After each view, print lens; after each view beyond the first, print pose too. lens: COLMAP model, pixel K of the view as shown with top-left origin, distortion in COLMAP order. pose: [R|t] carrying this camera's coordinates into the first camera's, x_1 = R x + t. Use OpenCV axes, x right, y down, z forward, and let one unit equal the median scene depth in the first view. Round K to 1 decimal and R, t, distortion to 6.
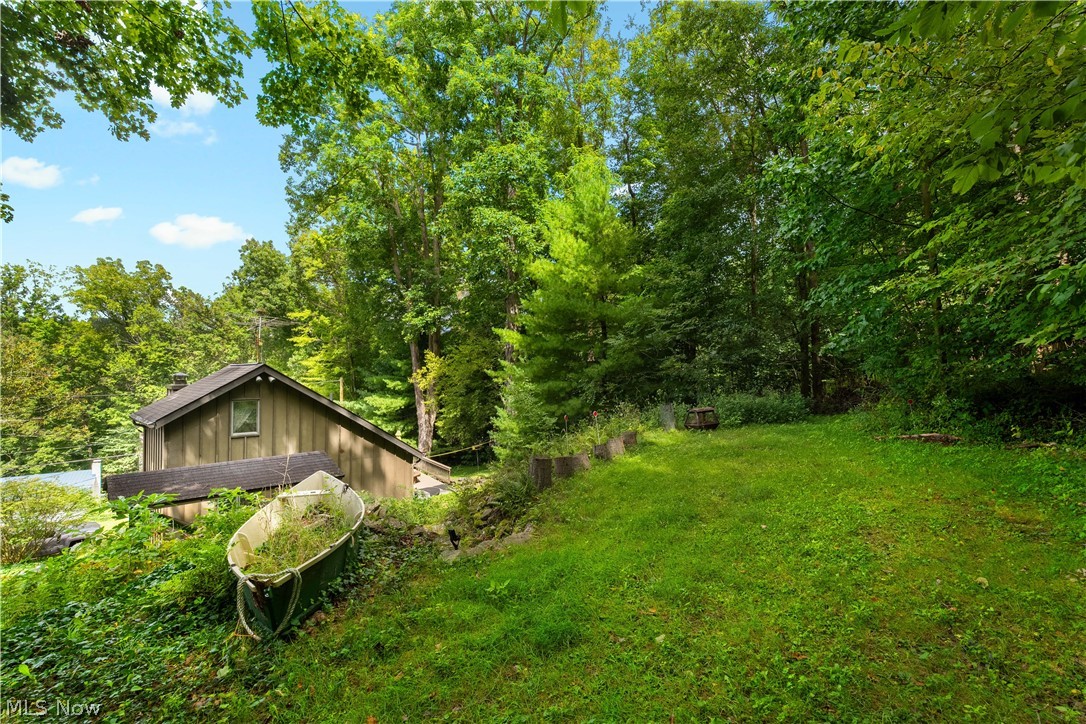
lens RADIAL K [[476.9, 0, 547.4], [0, 476.9, 361.9], [0, 0, 1]] dist [-0.005426, 0.001302]
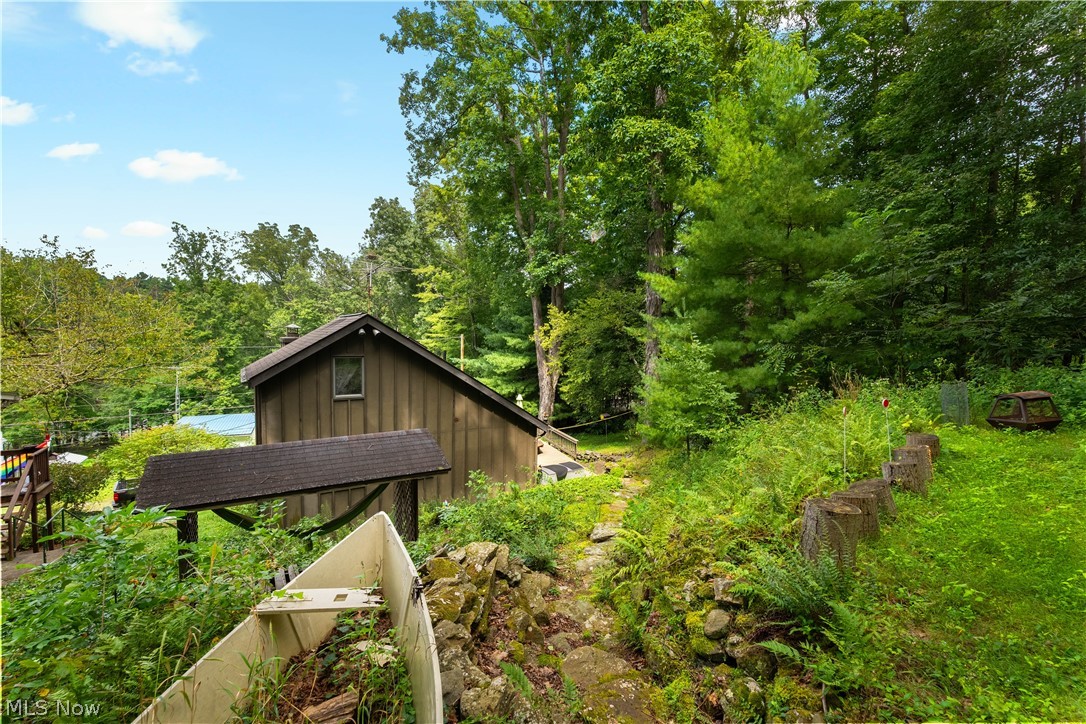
lens RADIAL K [[476.9, 0, 552.1], [0, 476.9, 357.0], [0, 0, 1]] dist [-0.005426, 0.001302]
pose [[0.973698, 0.026910, -0.226247, -0.040791], [-0.010276, 0.997177, 0.074382, 0.006449], [0.227610, -0.070100, 0.971226, 0.117290]]
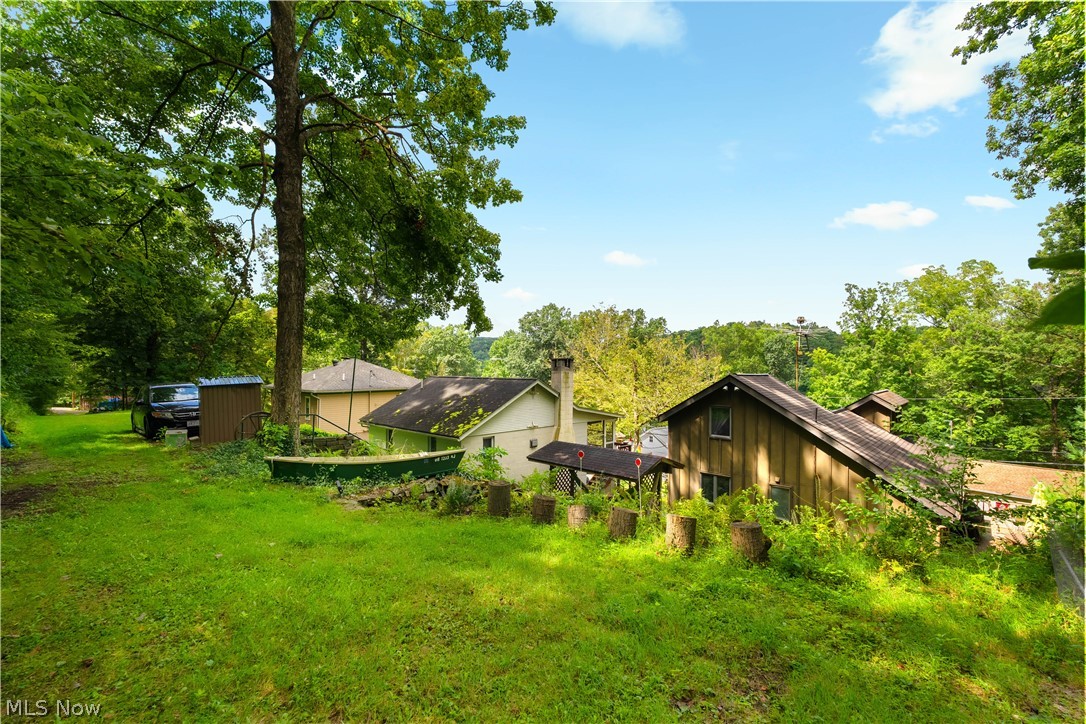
lens RADIAL K [[476.9, 0, 537.3], [0, 476.9, 368.8], [0, 0, 1]] dist [-0.005426, 0.001302]
pose [[0.019241, -0.000961, -0.999814, 0.213190], [0.009720, 0.999952, -0.000774, -0.005315], [0.999768, -0.009704, 0.019249, 0.247861]]
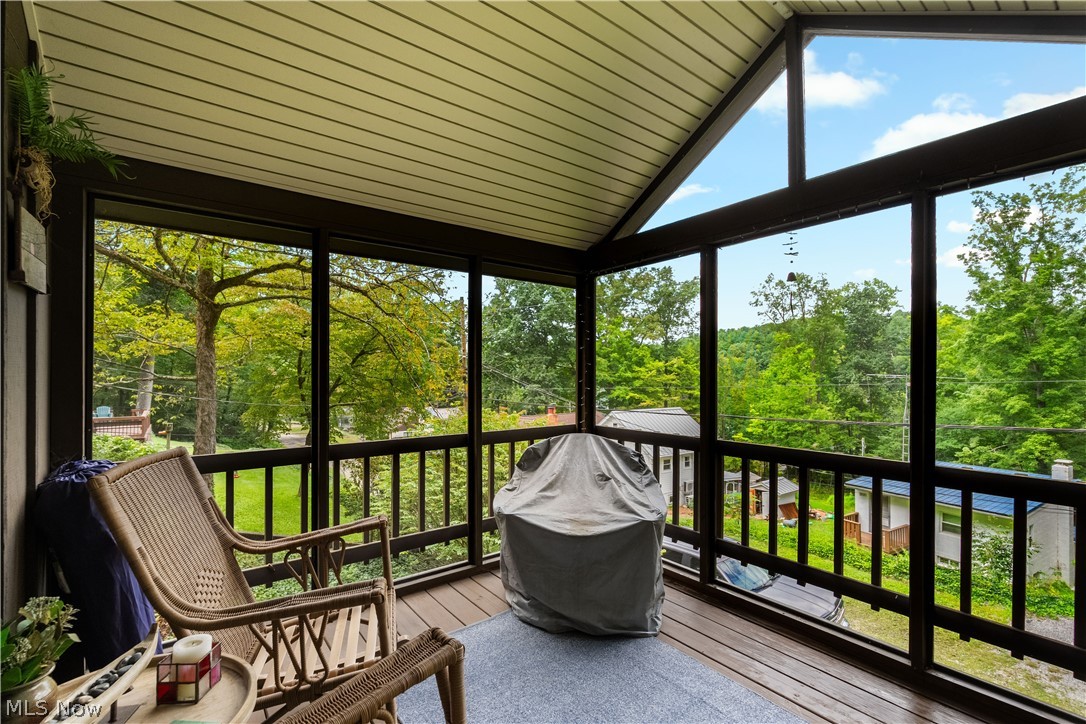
lens RADIAL K [[476.9, 0, 545.7], [0, 476.9, 368.7], [0, 0, 1]] dist [-0.005426, 0.001302]
pose [[-0.151199, -0.012113, -0.988429, -0.562389], [0.014737, 0.999786, -0.014506, 0.166435], [0.988393, -0.016760, -0.150988, 0.800825]]
